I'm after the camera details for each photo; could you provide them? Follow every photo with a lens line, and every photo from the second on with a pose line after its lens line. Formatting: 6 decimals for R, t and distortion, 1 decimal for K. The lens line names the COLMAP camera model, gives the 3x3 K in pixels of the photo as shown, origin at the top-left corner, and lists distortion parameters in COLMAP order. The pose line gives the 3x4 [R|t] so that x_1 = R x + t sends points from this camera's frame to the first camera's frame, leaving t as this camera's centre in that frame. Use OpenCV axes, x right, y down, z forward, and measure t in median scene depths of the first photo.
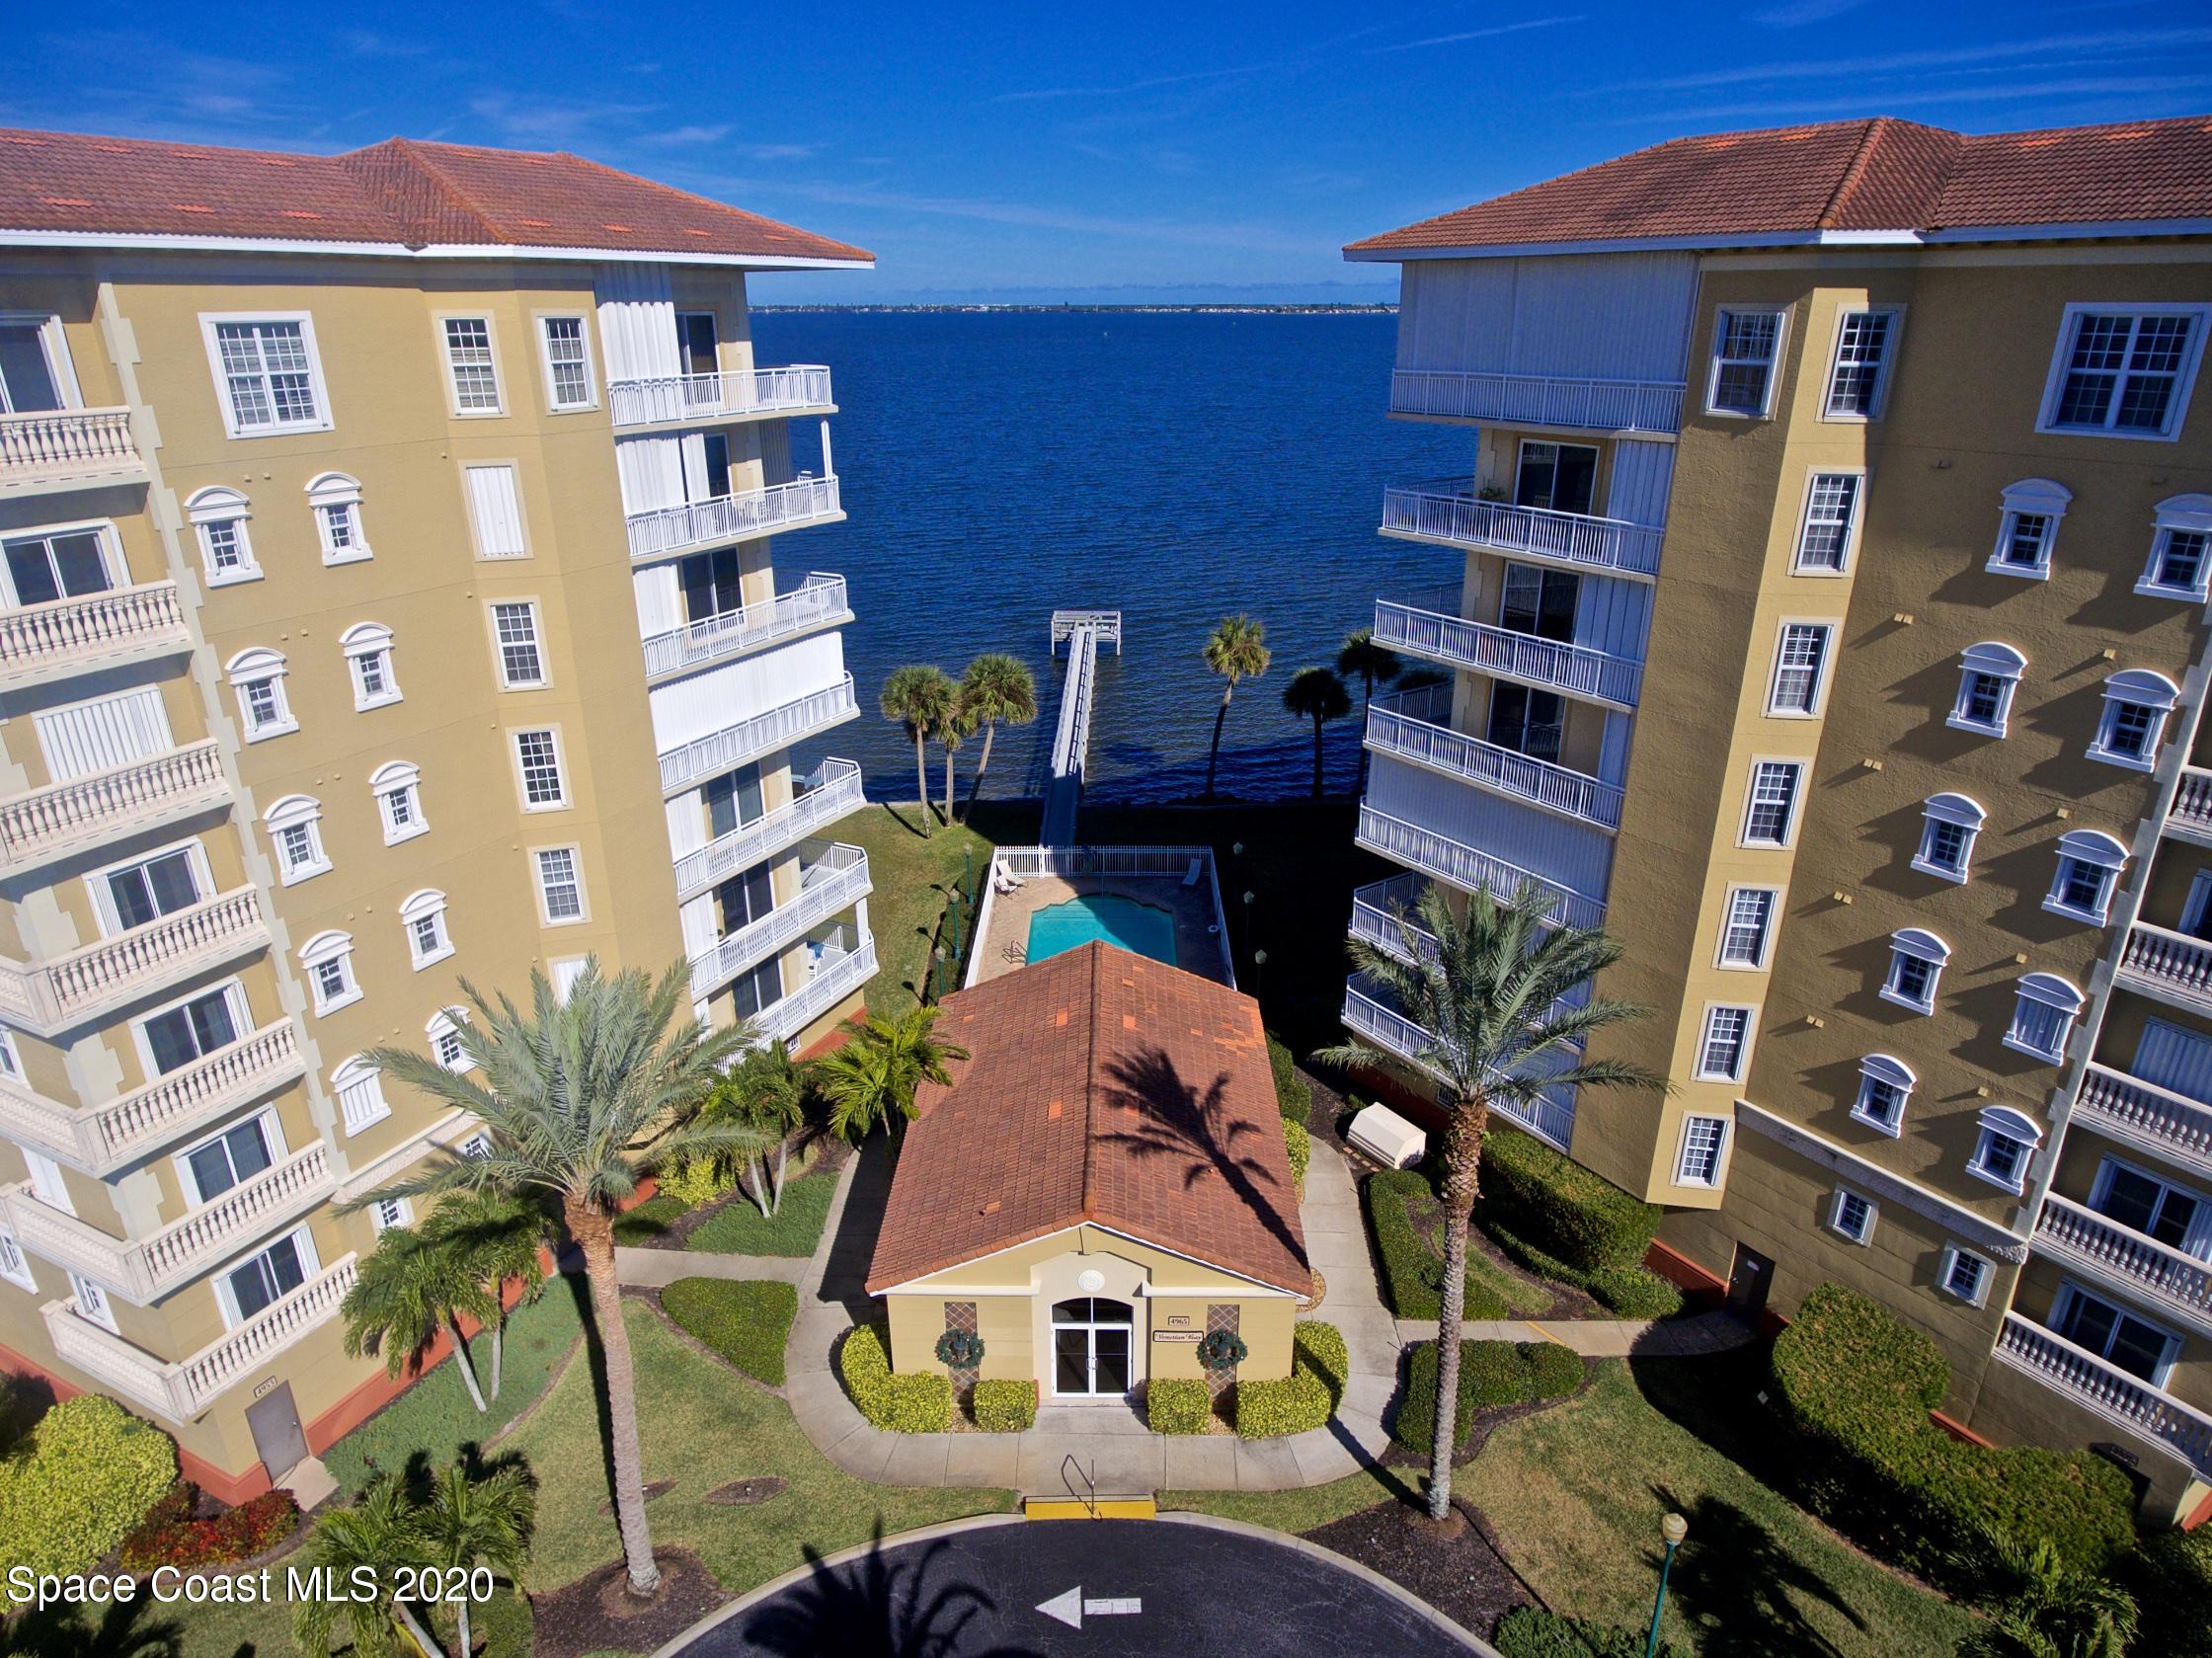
lens RADIAL K [[1320.2, 0, 1114.6], [0, 1320.2, 839.8], [0, 0, 1]] dist [-0.002169, 0.001591]
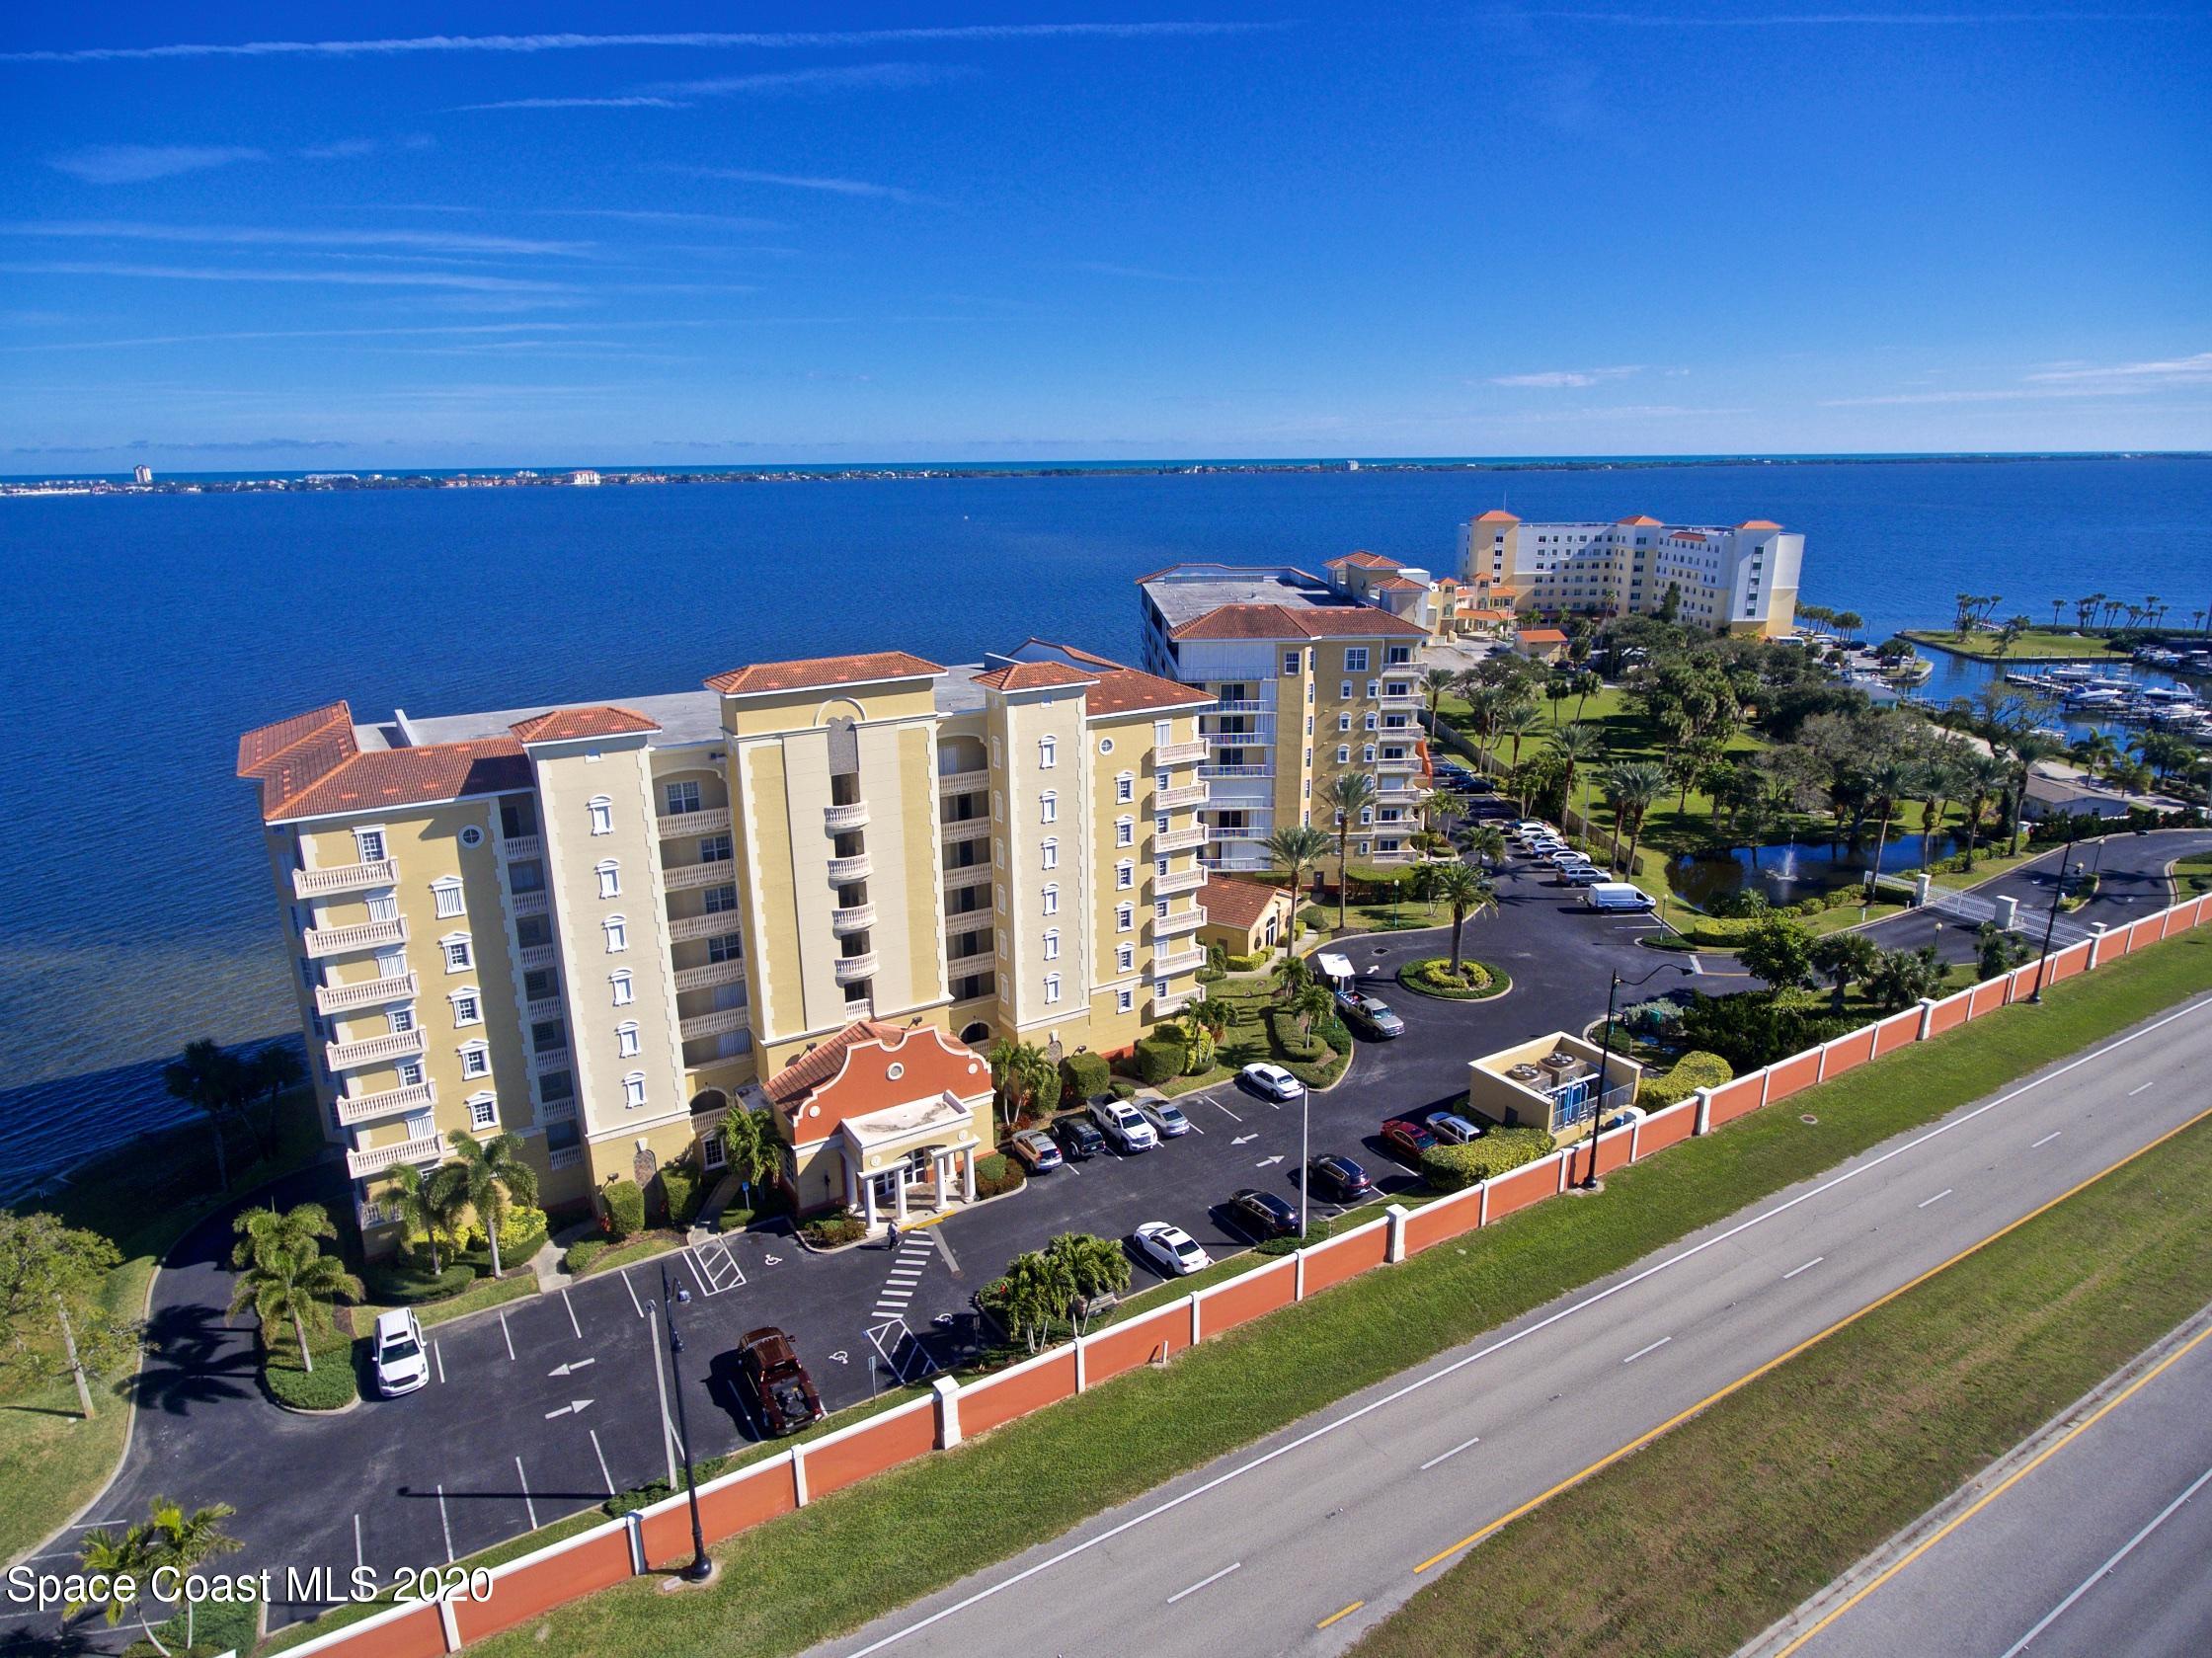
lens RADIAL K [[1299.0, 0, 1096.8], [0, 1299.0, 845.2], [0, 0, 1]] dist [-0.005523, 0.002849]
pose [[0.536002, -0.245403, 0.807762, -3.133955], [0.326597, 0.942594, 0.069648, -0.262253], [-0.778484, 0.226481, 0.585380, -0.808912]]
